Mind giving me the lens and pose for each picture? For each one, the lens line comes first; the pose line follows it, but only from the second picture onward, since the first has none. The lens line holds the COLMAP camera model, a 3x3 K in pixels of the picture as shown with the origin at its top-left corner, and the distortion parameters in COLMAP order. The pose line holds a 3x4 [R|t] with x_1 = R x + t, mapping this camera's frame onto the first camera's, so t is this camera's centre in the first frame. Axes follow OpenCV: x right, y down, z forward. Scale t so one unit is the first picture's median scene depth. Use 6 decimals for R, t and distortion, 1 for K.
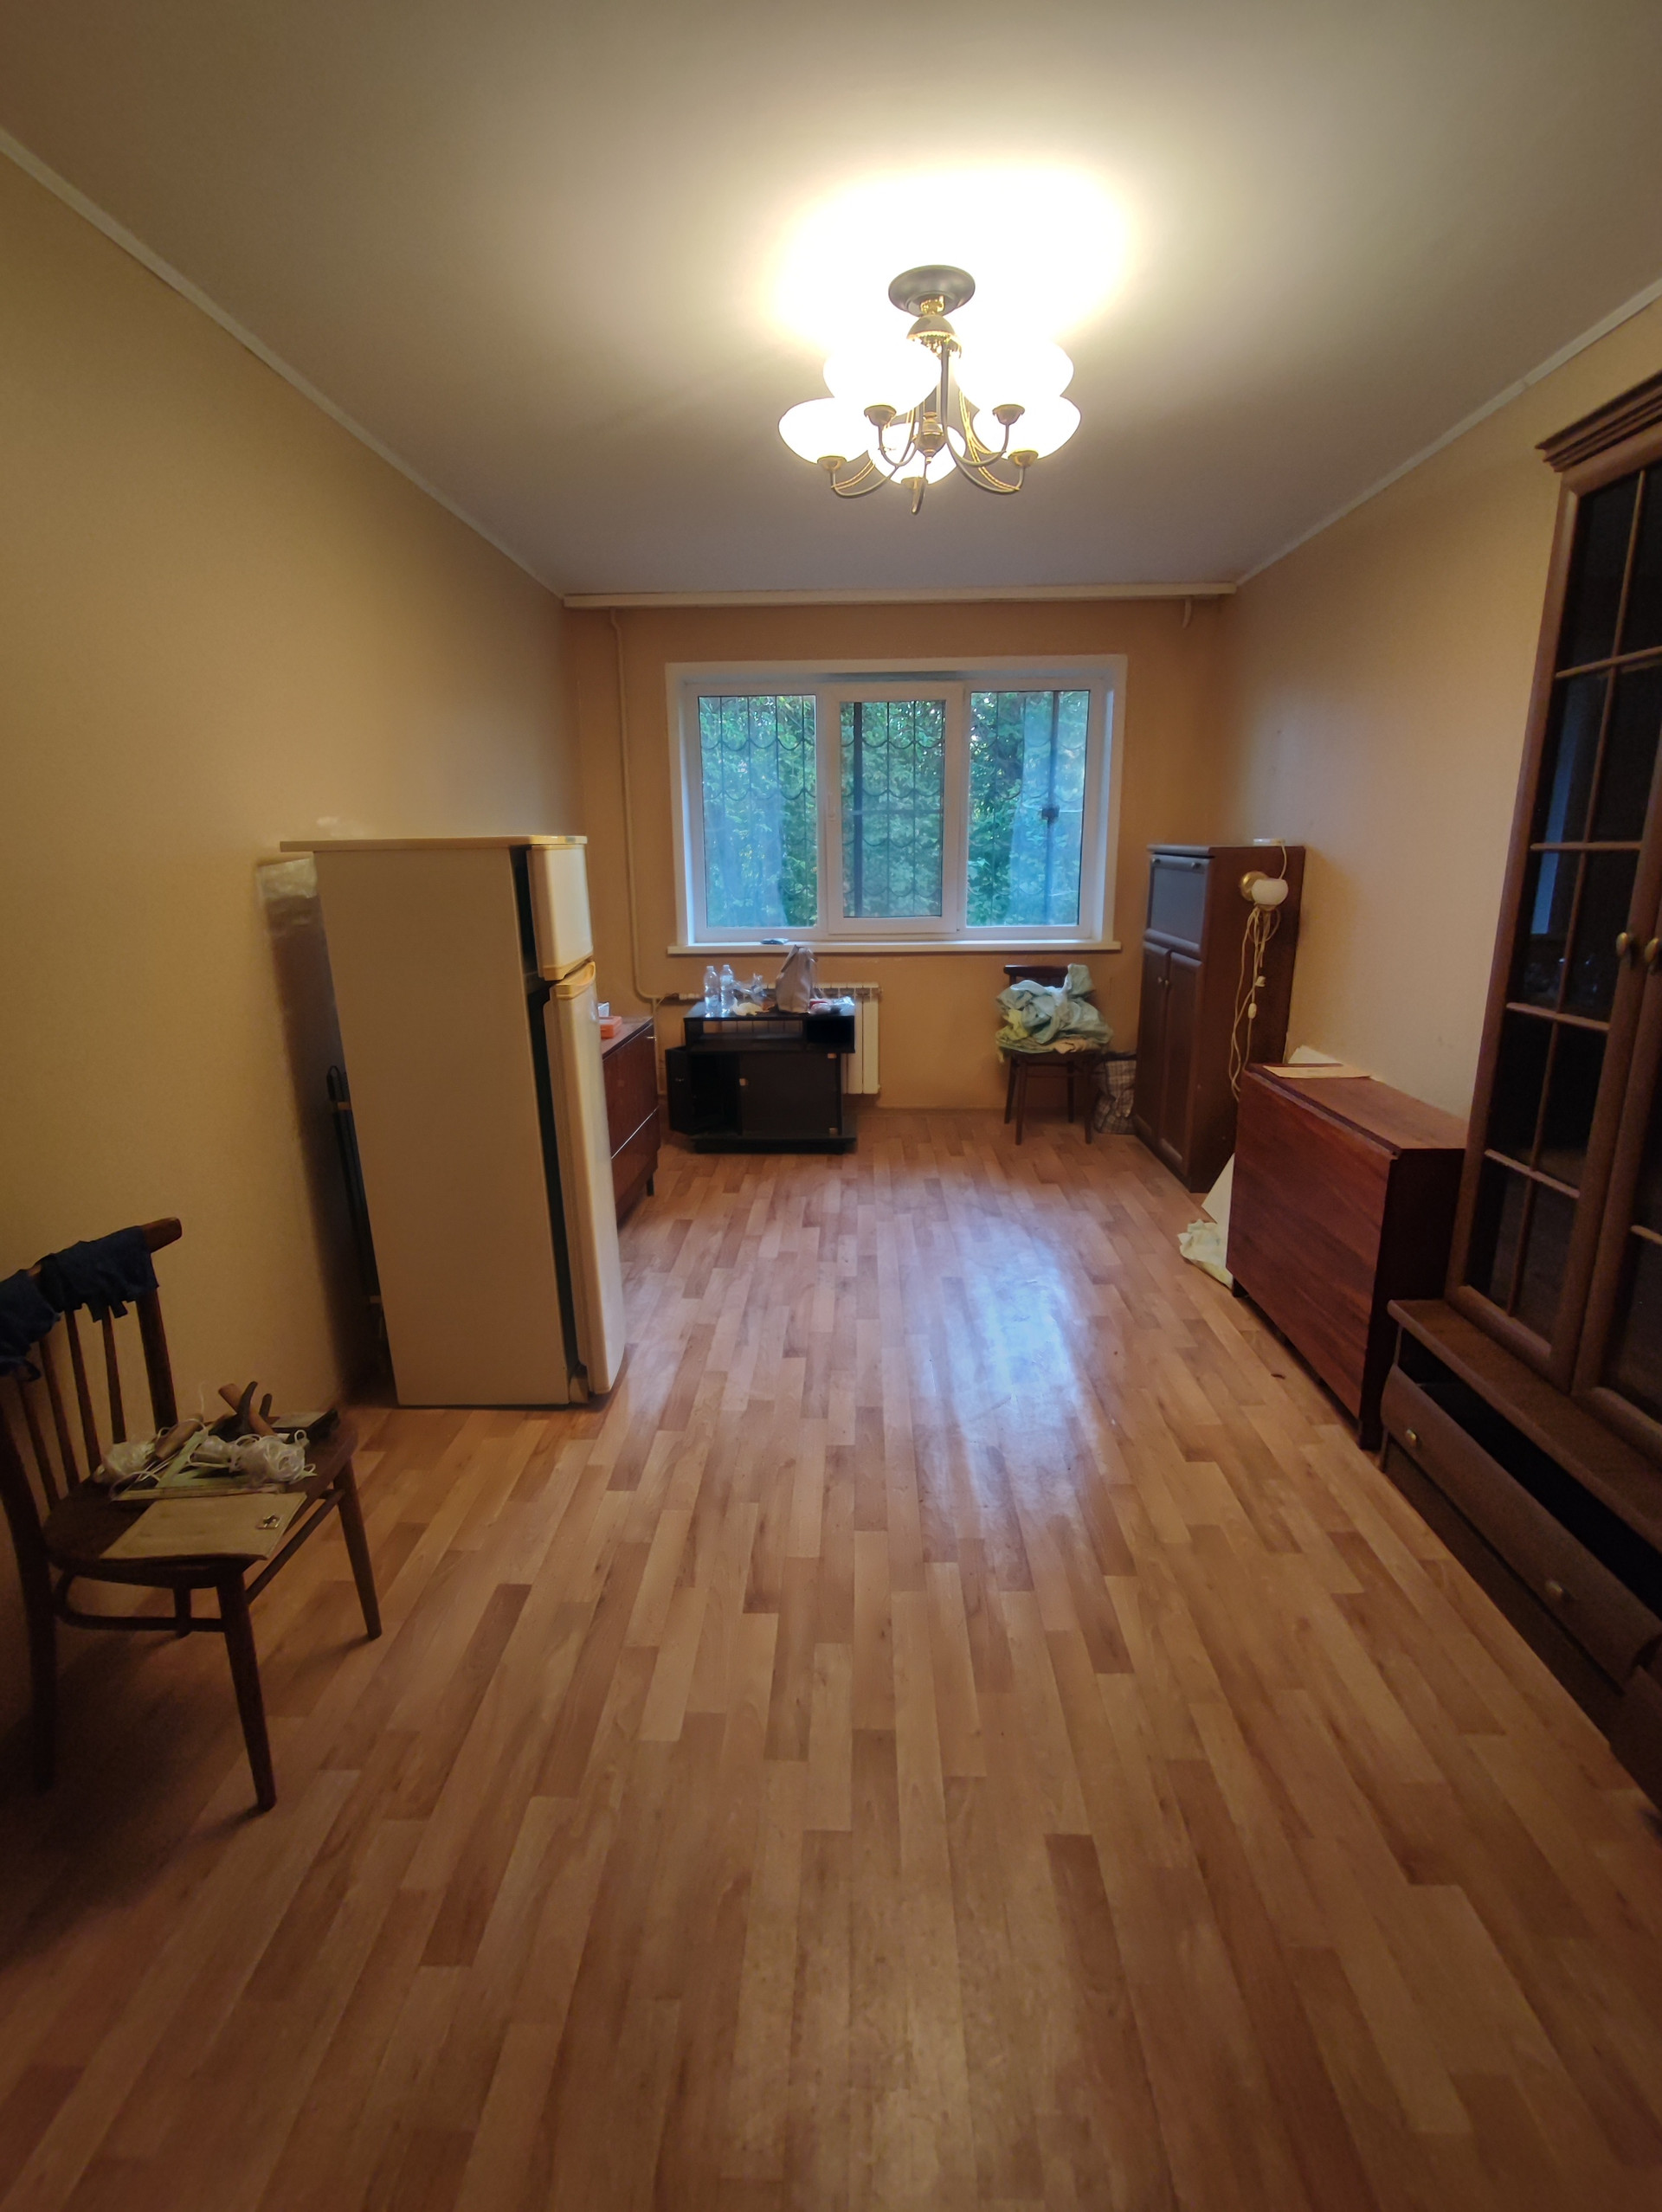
lens RADIAL K [[1000.2, 0, 833.0], [0, 1000.2, 1096.7], [0, 0, 1]] dist [-0.007902, 0.001686]
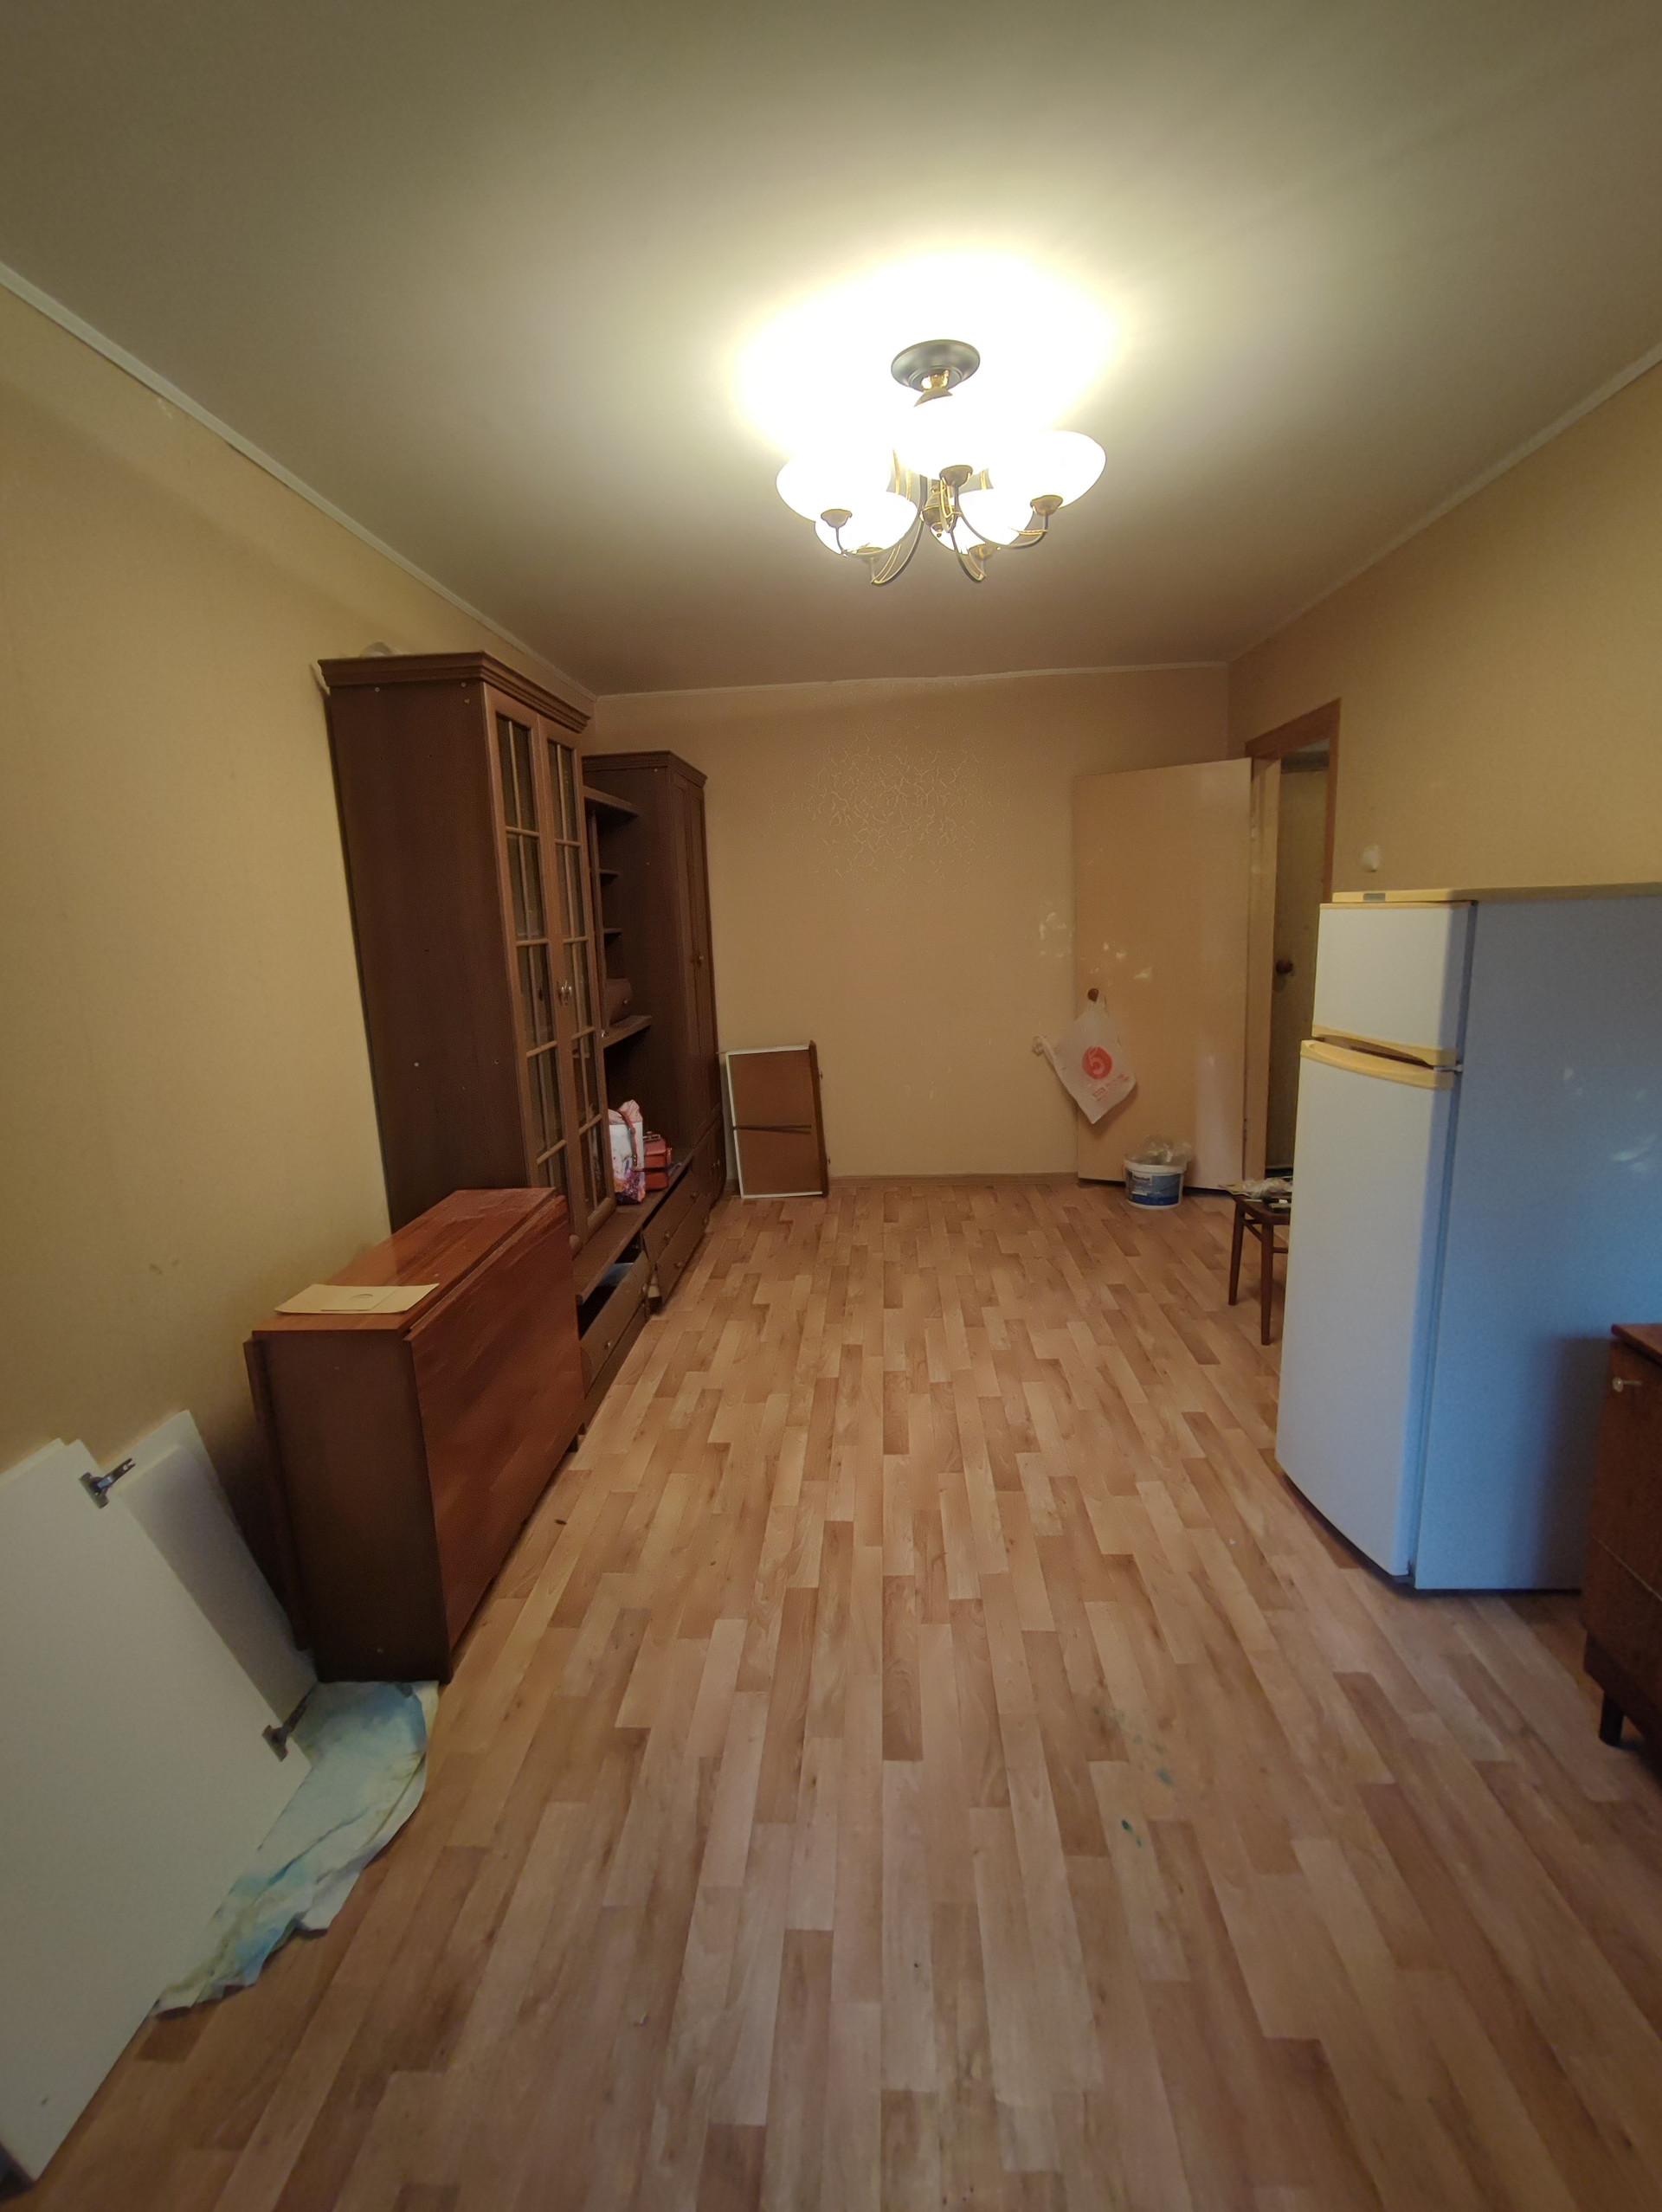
lens RADIAL K [[1000.2, 0, 834.2], [0, 1000.2, 1106.1], [0, 0, 1]] dist [-0.007902, 0.001686]
pose [[-0.998409, 0.046142, 0.032400, 0.193499], [0.055598, 0.901217, 0.429786, -0.554957], [-0.009368, 0.430904, -0.902349, 2.108222]]
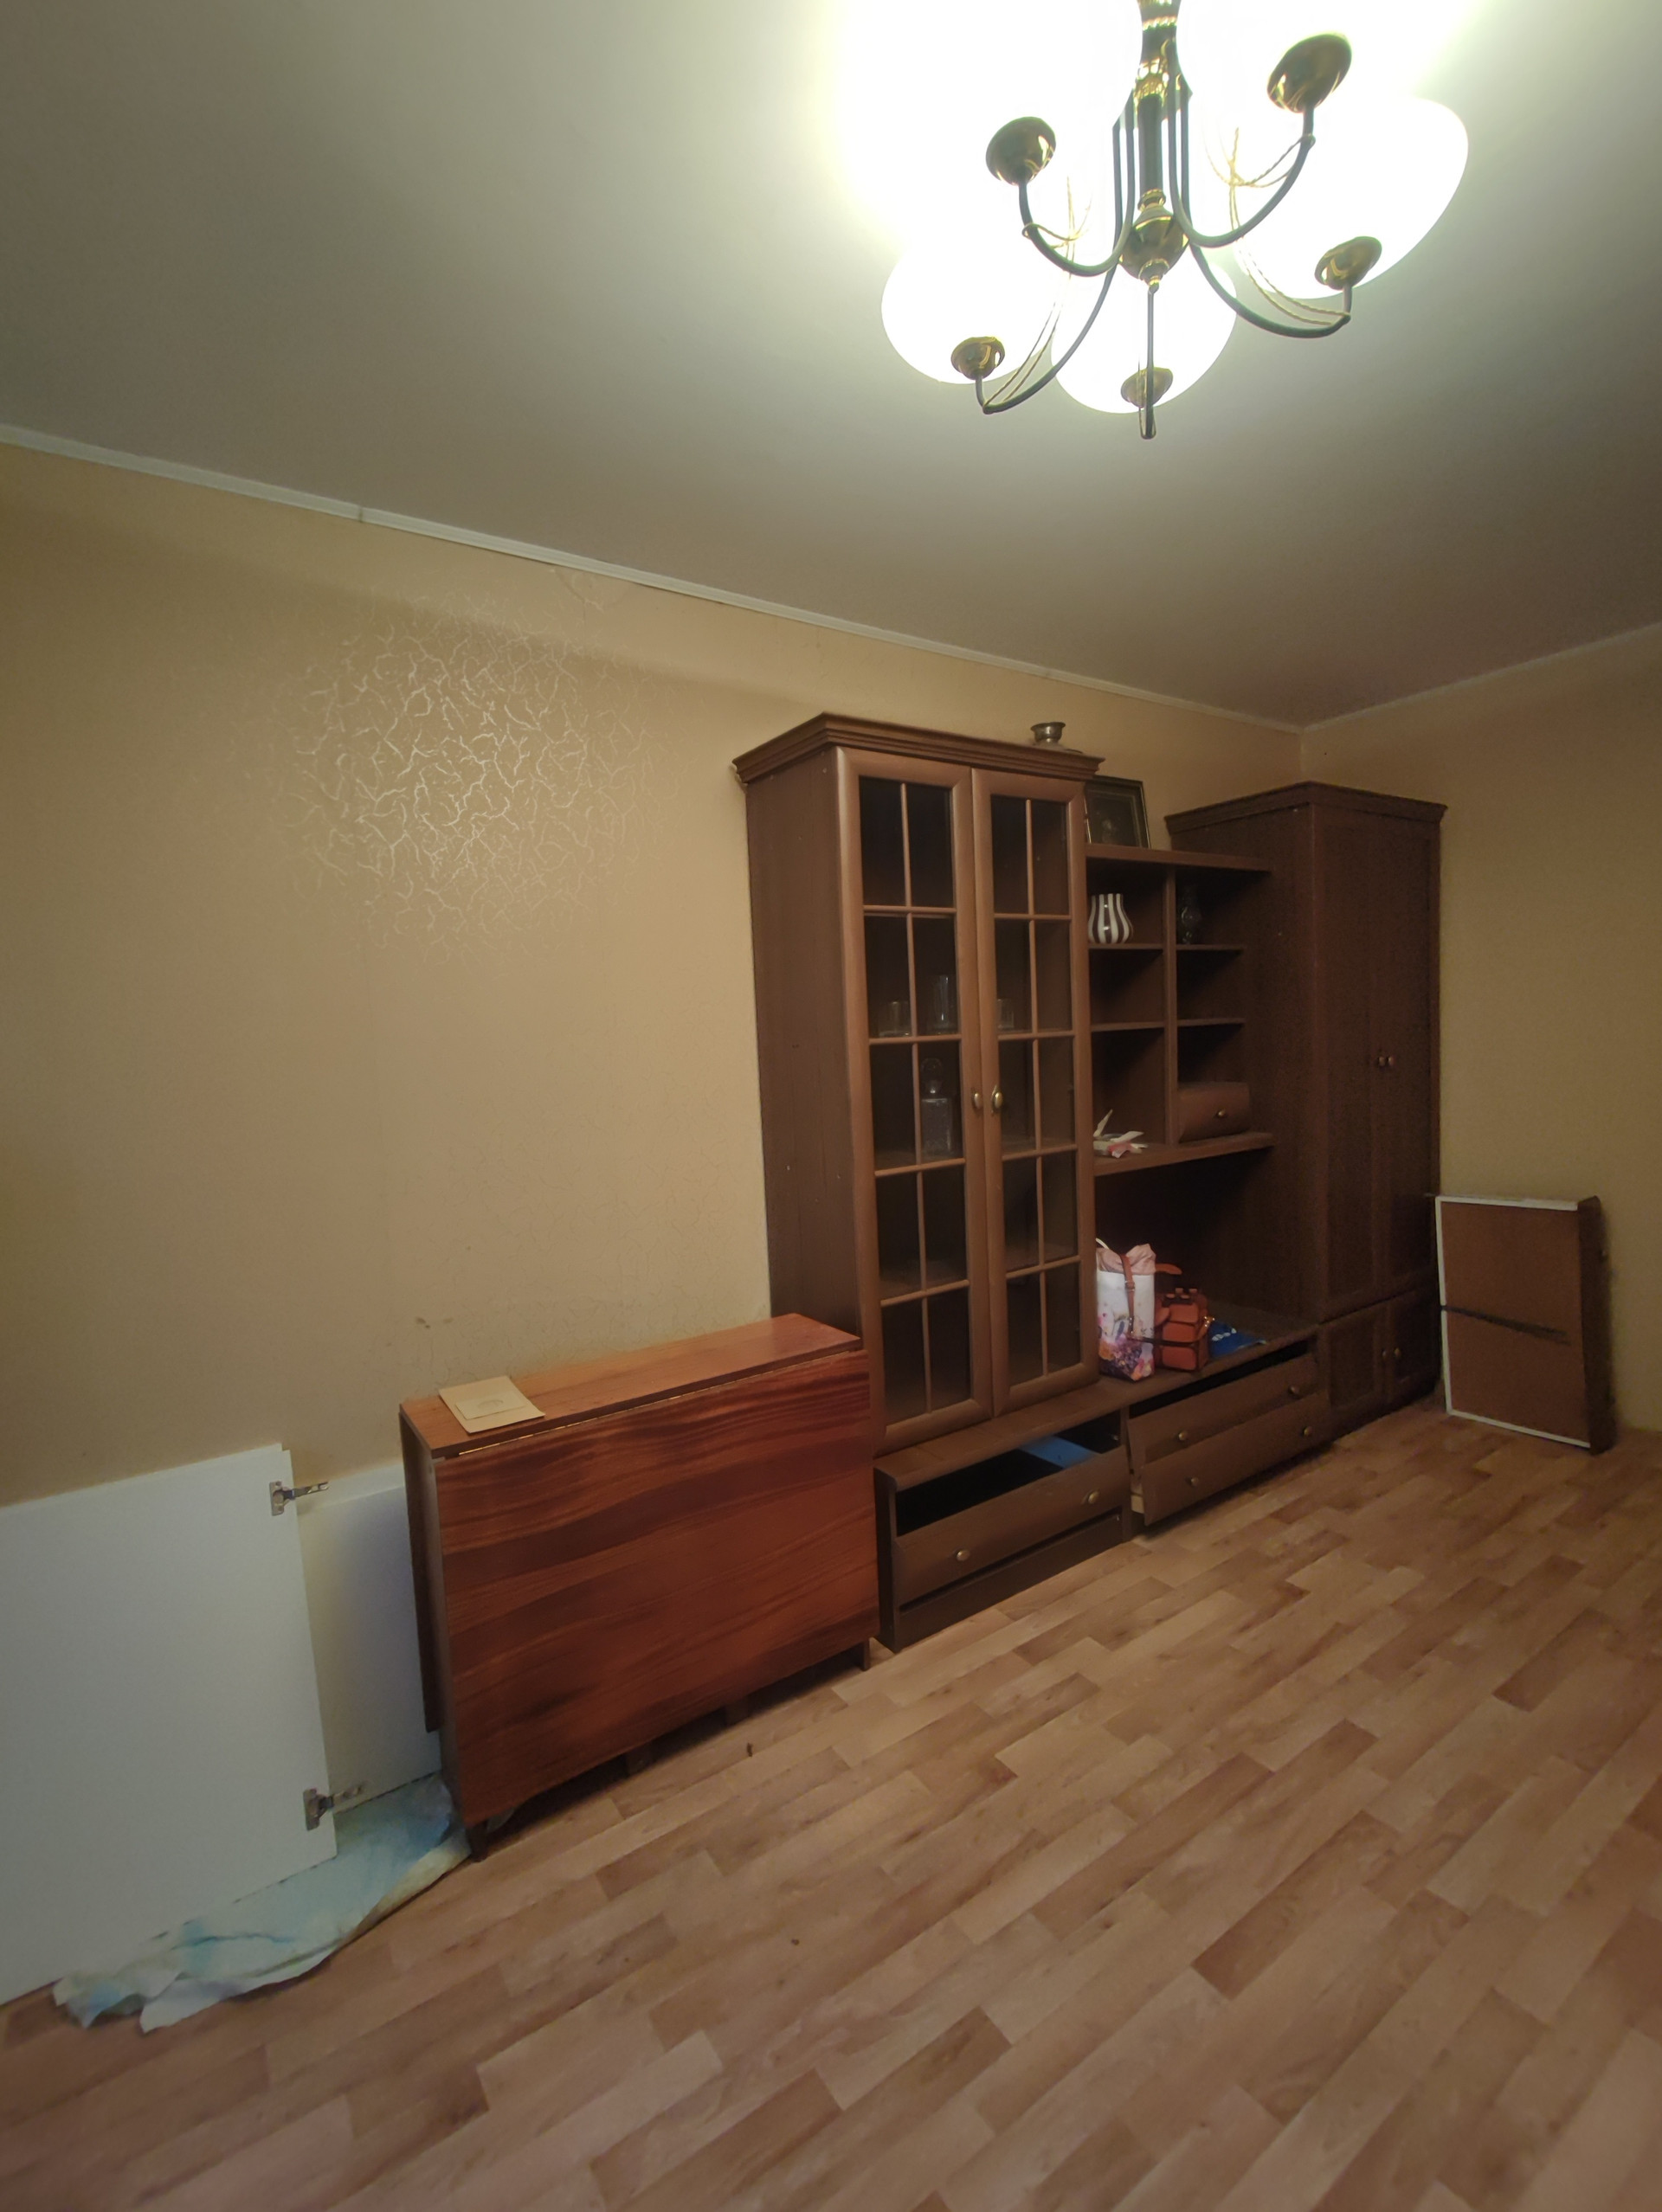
lens RADIAL K [[1000.2, 0, 828.5], [0, 1000.2, 1106.1], [0, 0, 1]] dist [-0.007902, 0.001686]
pose [[-0.582977, -0.026839, 0.812045, -0.368115], [0.245636, 0.946863, 0.207640, -0.329412], [-0.774468, 0.320517, -0.545406, 1.324603]]
